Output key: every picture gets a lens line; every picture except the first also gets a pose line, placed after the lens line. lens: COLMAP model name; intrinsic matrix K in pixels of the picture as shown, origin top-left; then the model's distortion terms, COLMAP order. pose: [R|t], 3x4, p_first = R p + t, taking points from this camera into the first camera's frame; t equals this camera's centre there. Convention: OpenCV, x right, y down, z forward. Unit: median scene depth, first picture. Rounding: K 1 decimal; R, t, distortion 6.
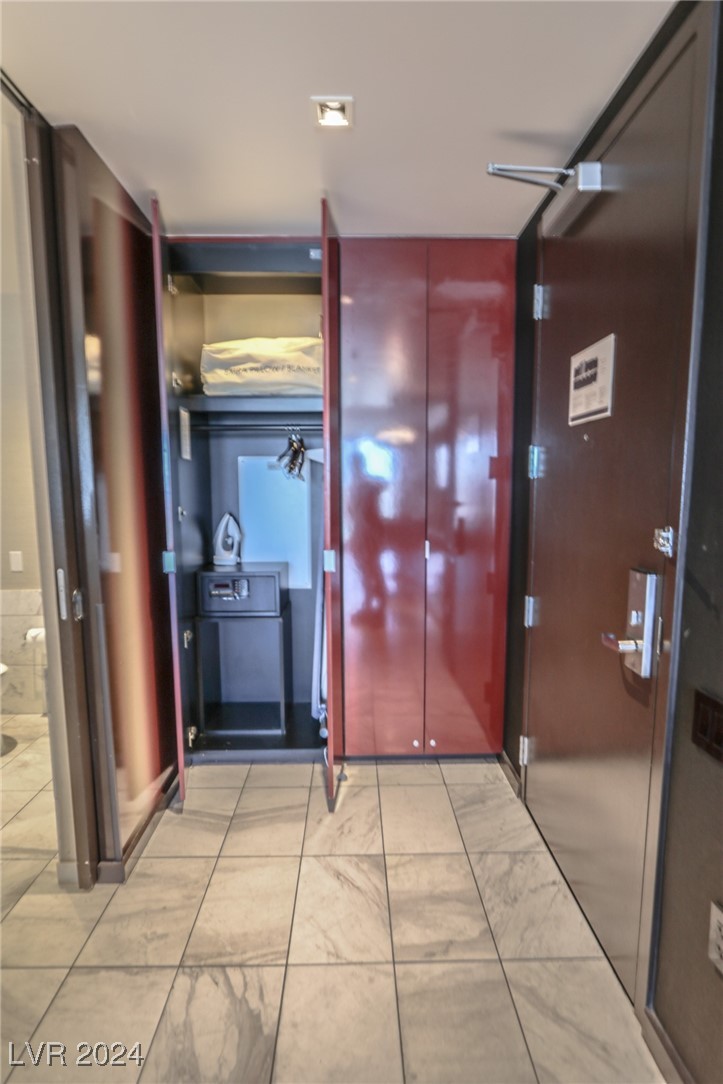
lens RADIAL K [[538.4, 0, 366.0], [0, 538.4, 550.2], [0, 0, 1]] dist [-0.017433, 0.000298]
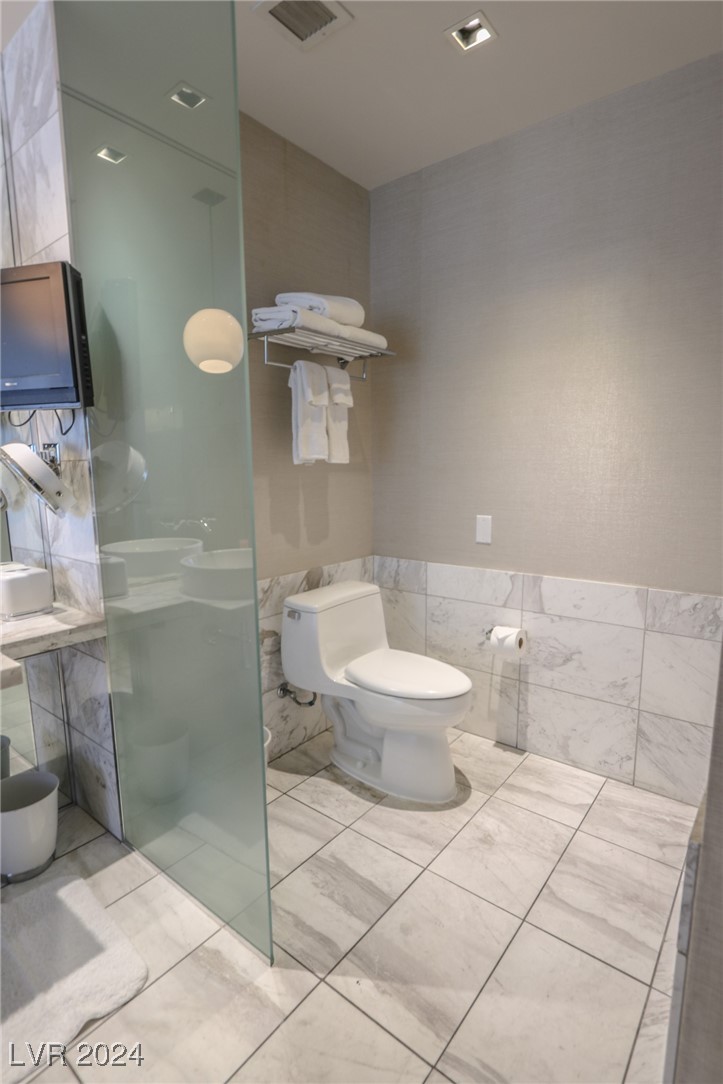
lens RADIAL K [[538.4, 0, 361.4], [0, 538.4, 546.9], [0, 0, 1]] dist [-0.017433, 0.000298]
pose [[0.765143, 0.090256, -0.637503, -0.323178], [-0.077578, 0.995836, 0.047876, 0.023254], [0.639170, 0.012824, 0.768959, 0.340514]]
